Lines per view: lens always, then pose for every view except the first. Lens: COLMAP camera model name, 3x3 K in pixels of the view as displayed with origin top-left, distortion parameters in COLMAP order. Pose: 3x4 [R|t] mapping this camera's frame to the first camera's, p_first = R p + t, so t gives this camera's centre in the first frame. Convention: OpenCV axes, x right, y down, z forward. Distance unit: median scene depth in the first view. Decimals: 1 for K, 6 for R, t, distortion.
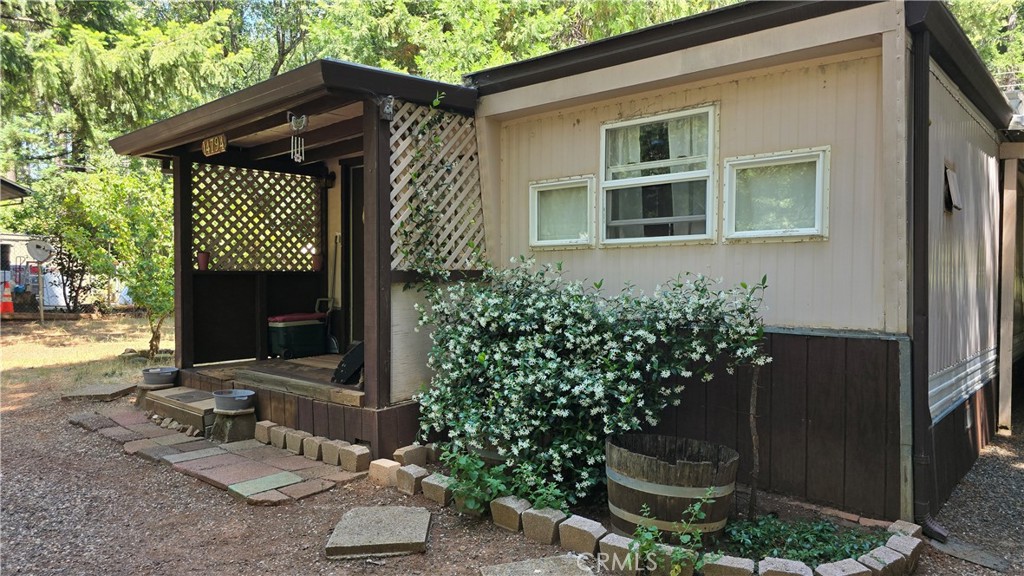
lens RADIAL K [[689.2, 0, 514.6], [0, 689.2, 289.0], [0, 0, 1]] dist [0.036891, -0.022522]
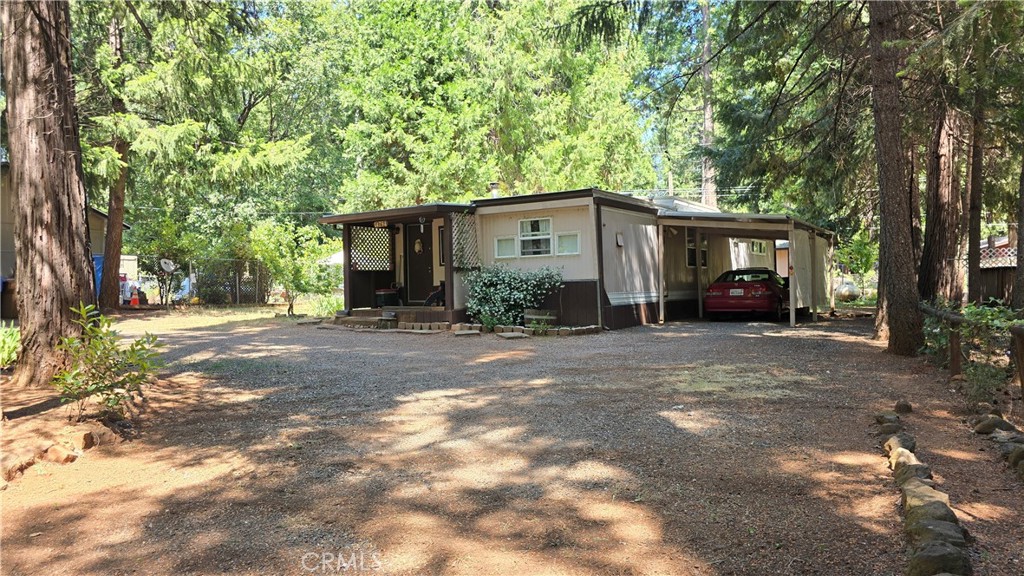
lens RADIAL K [[689.2, 0, 522.3], [0, 689.2, 286.9], [0, 0, 1]] dist [0.036891, -0.022522]
pose [[0.986171, -0.021599, 0.164320, -0.389637], [0.024440, 0.999584, -0.015288, 0.120509], [-0.163922, 0.019093, 0.986289, -2.150226]]
